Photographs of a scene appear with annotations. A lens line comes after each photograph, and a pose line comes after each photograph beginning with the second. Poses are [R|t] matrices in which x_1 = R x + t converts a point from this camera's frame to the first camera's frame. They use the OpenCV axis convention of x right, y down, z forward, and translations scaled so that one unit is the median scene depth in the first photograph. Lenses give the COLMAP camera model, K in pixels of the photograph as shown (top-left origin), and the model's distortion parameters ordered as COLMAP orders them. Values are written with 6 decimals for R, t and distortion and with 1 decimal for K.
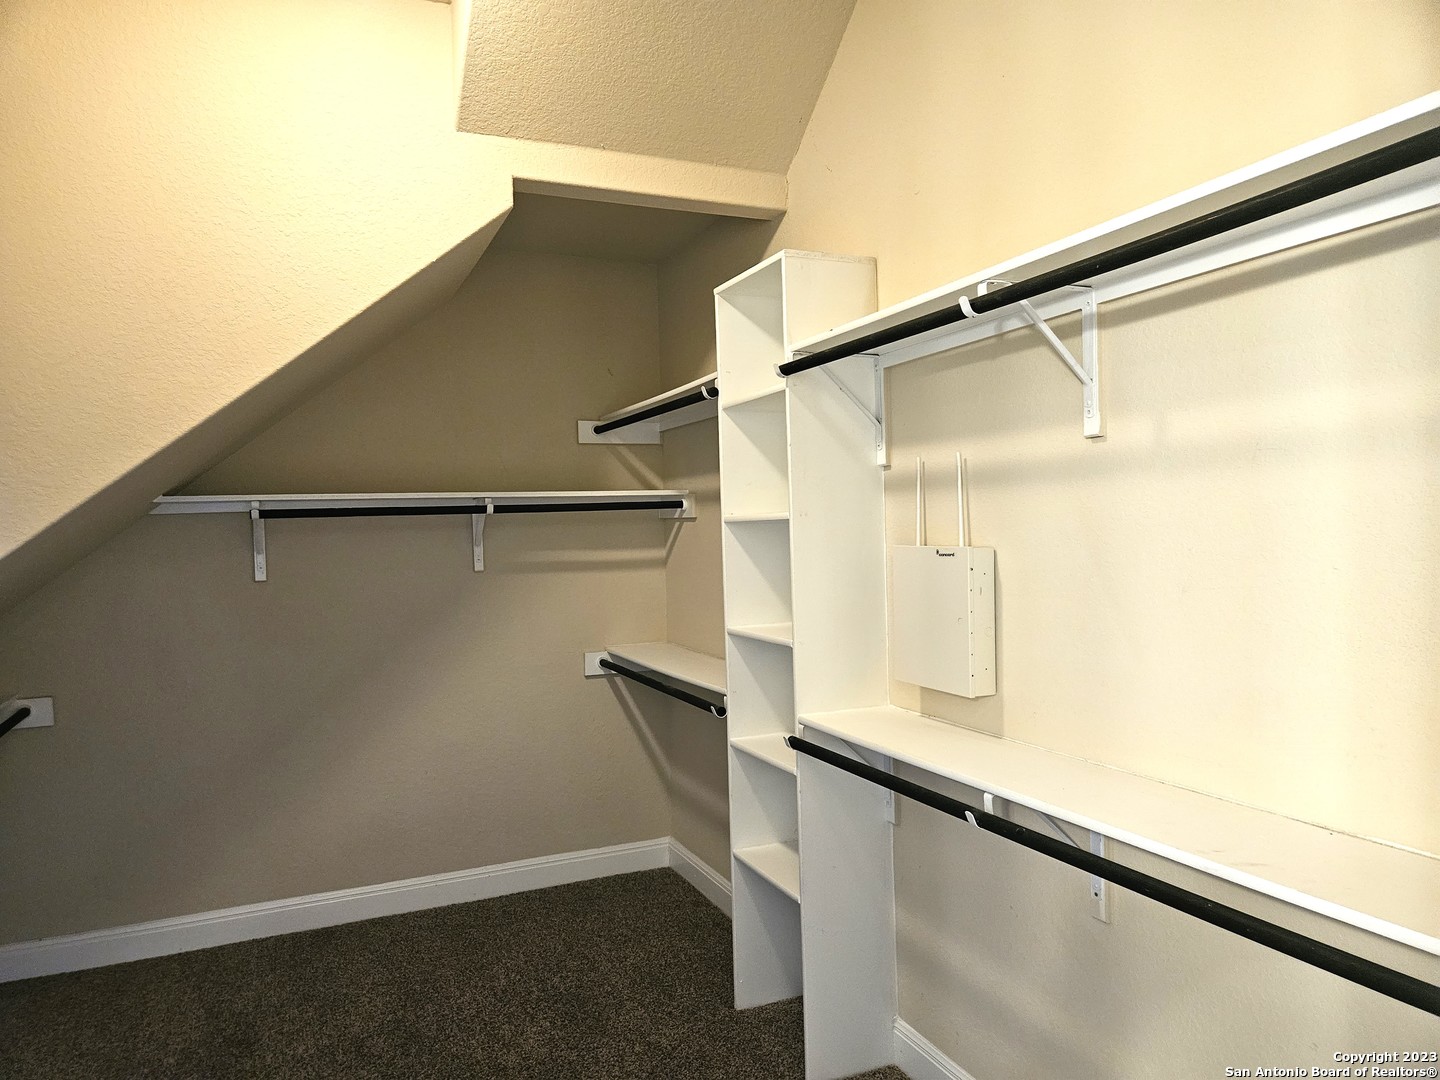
lens RADIAL K [[970.4, 0, 712.5], [0, 970.4, 549.2], [0, 0, 1]] dist [0.071557, -0.054201]
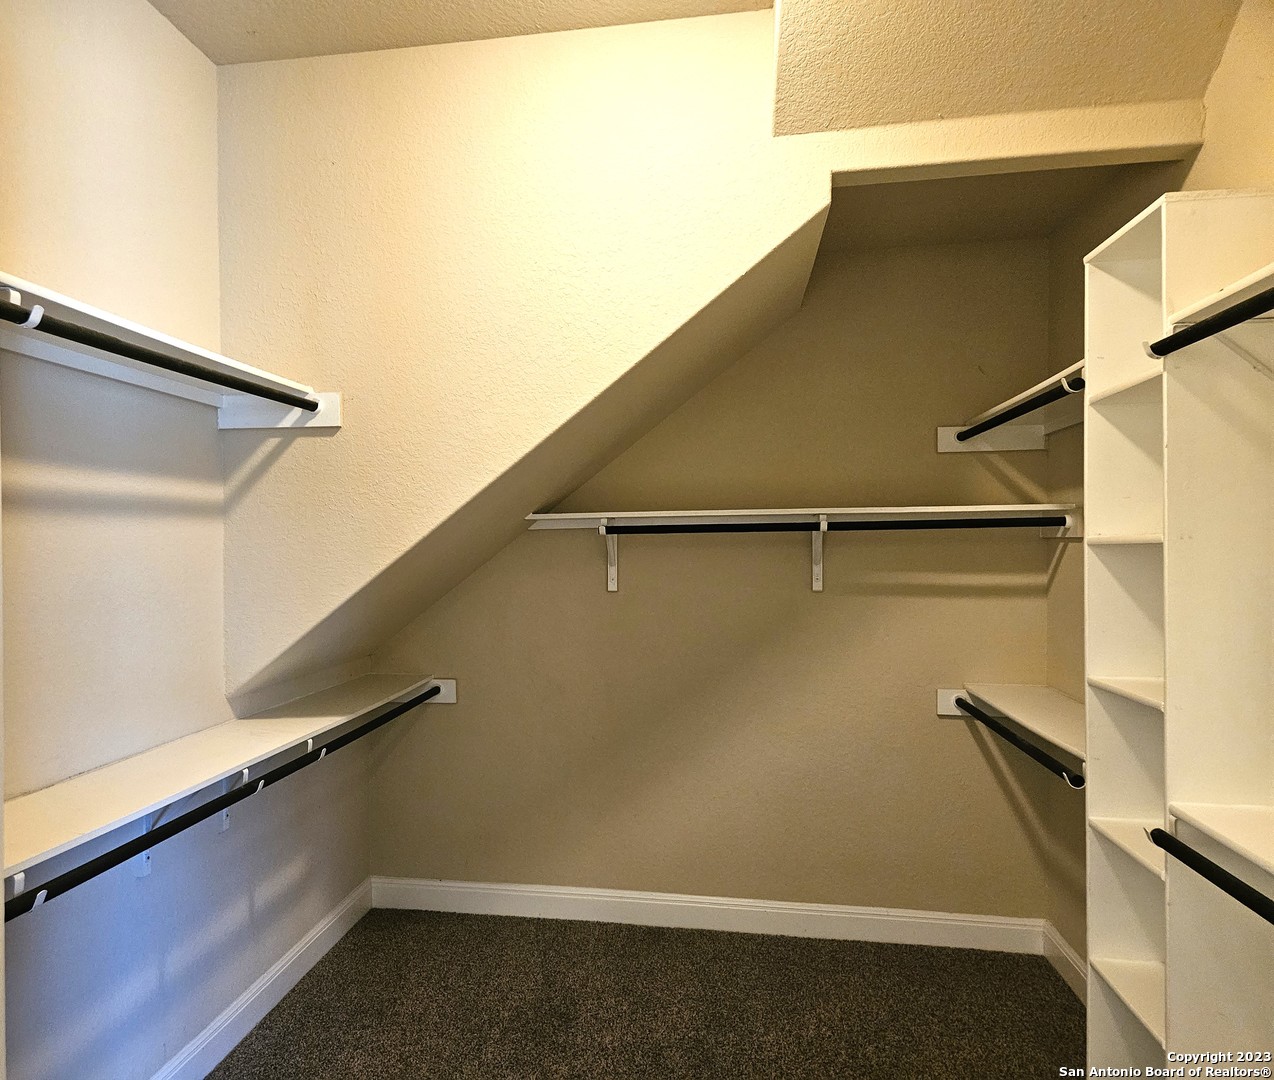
lens RADIAL K [[973.3, 0, 633.5], [0, 973.3, 546.6], [0, 0, 1]] dist [0.091063, -0.104320]
pose [[0.828612, 0.019681, -0.559477, 0.158241], [-0.028228, 0.999579, -0.006644, -0.010312], [0.559111, 0.021298, 0.828819, 0.113803]]
